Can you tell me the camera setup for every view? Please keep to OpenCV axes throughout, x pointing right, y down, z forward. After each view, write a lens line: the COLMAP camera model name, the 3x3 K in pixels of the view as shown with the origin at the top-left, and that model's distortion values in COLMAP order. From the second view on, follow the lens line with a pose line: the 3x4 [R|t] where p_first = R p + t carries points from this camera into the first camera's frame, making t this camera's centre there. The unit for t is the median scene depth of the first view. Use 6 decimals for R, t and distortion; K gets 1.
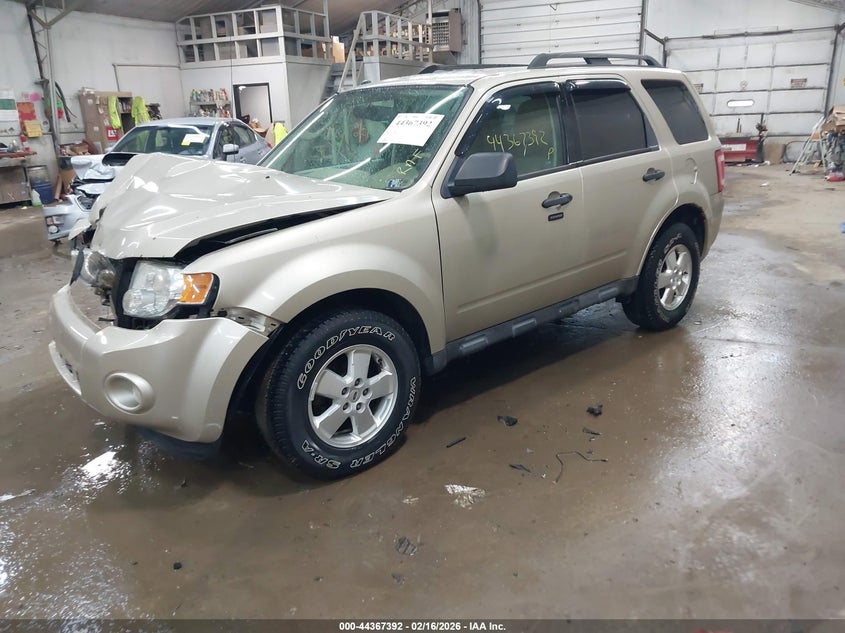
lens RADIAL K [[655.3, 0, 422.5], [0, 655.3, 316.5], [0, 0, 1]] dist [0.010645, 0.003639]
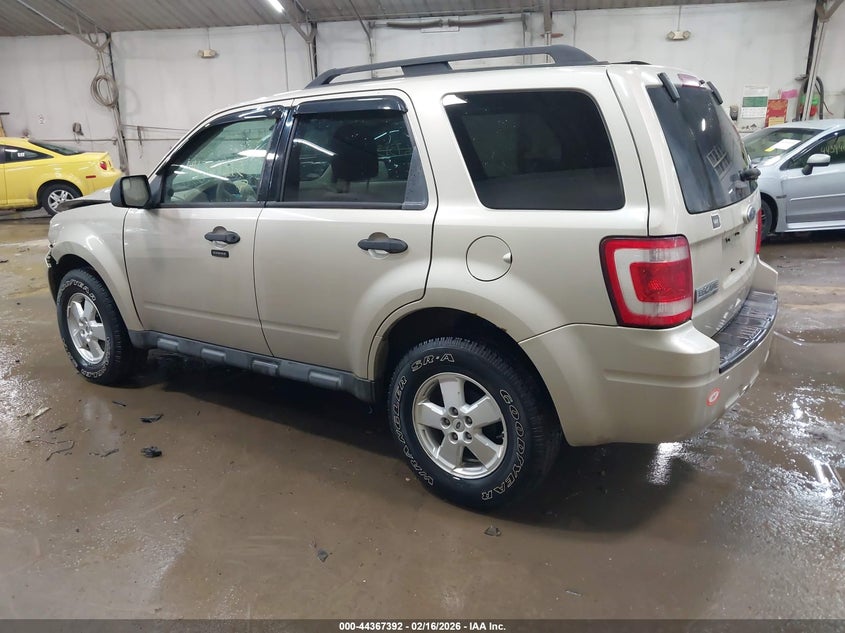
lens RADIAL K [[655.3, 0, 422.5], [0, 655.3, 316.5], [0, 0, 1]] dist [0.010645, 0.003639]
pose [[0.251396, 0.299331, -0.920435, 0.950522], [-0.284067, 0.931915, 0.225478, -0.296676], [0.925260, 0.204781, 0.319310, 0.819288]]
